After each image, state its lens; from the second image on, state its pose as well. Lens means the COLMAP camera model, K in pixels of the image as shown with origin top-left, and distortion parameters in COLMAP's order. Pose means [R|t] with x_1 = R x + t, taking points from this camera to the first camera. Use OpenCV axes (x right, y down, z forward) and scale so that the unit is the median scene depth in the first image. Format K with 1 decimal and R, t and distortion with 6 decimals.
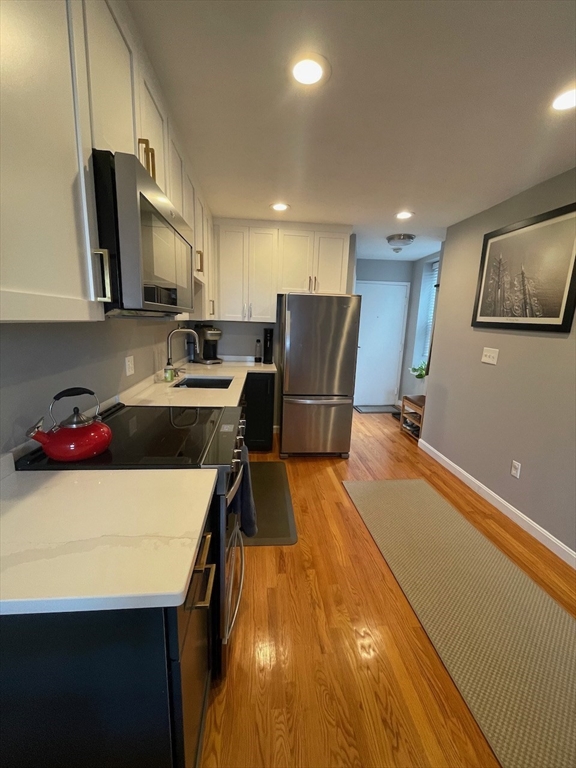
lens RADIAL K [[313.2, 0, 289.5], [0, 313.2, 384.5], [0, 0, 1]] dist [-0.000287, 0.000064]
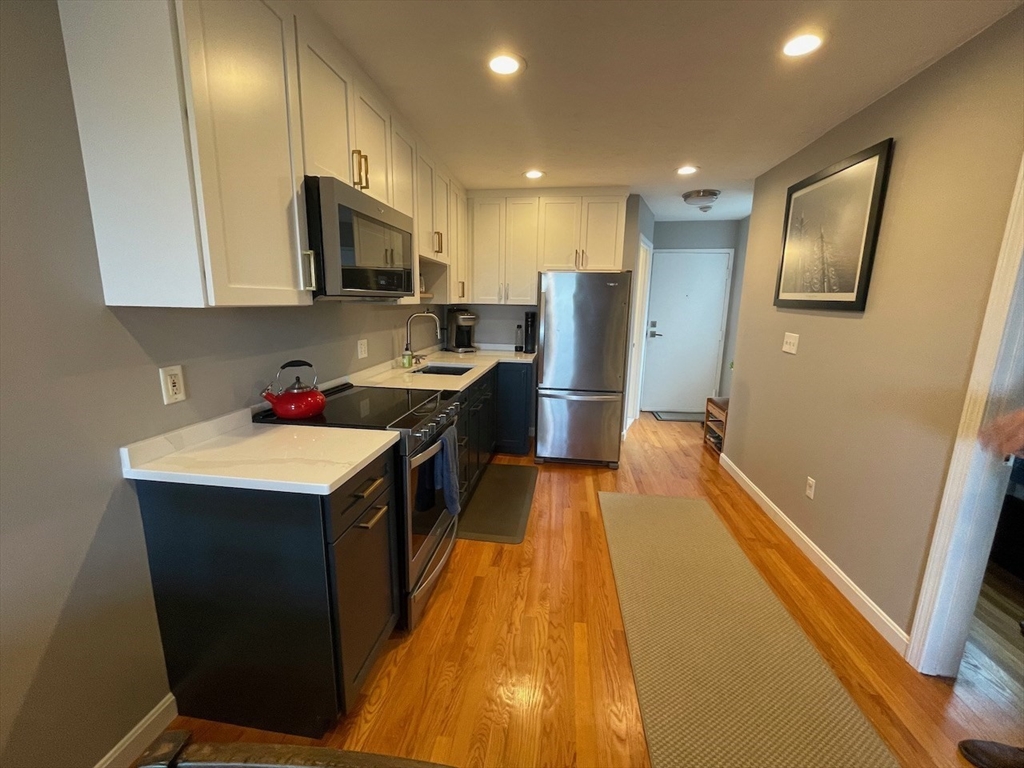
lens RADIAL K [[417.6, 0, 513.6], [0, 417.6, 382.1], [0, 0, 1]] dist [-0.000287, 0.000064]
pose [[0.973945, 0.025185, -0.225383, 0.167686], [-0.028557, 0.999524, -0.011712, 0.030076], [0.224980, 0.017843, 0.974200, -0.130932]]
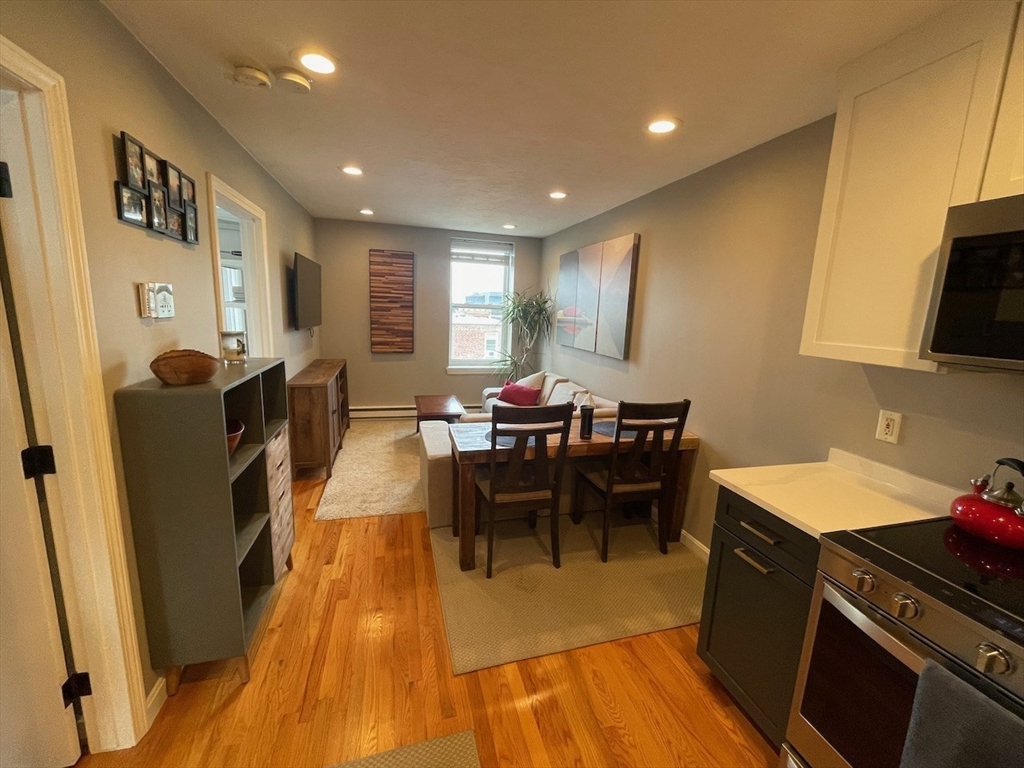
lens RADIAL K [[417.6, 0, 513.6], [0, 417.6, 382.1], [0, 0, 1]] dist [-0.000287, 0.000064]
pose [[-0.981492, -0.043769, -0.186434, 0.276550], [-0.109530, 0.926880, 0.359021, -0.142495], [0.157088, 0.372796, -0.914520, 0.568989]]
